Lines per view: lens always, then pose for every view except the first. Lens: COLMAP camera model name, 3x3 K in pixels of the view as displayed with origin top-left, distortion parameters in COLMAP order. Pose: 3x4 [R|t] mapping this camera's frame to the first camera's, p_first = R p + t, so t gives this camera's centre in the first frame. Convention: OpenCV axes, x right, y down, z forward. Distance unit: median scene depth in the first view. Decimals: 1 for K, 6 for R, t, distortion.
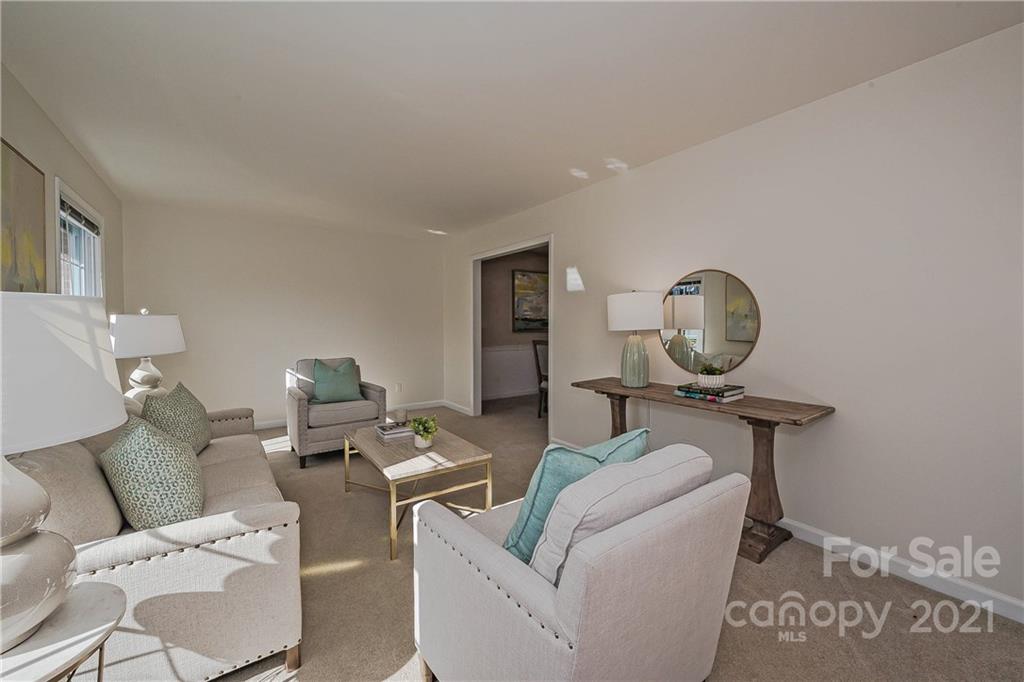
lens RADIAL K [[407.7, 0, 514.1], [0, 407.7, 333.0], [0, 0, 1]] dist [0.002006, 0.000125]
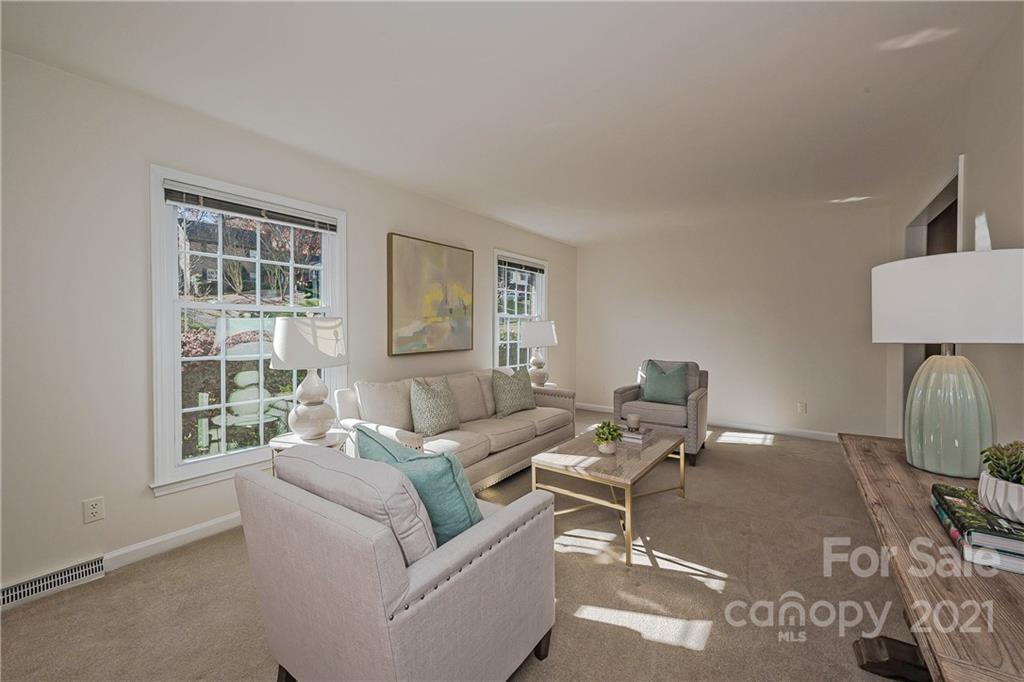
lens RADIAL K [[407.7, 0, 514.5], [0, 407.7, 335.4], [0, 0, 1]] dist [0.002006, 0.000125]
pose [[0.322112, 0.021602, -0.946455, 0.677446], [-0.023046, 0.999622, 0.014972, -0.016305], [0.946421, 0.016989, 0.322488, 0.489371]]
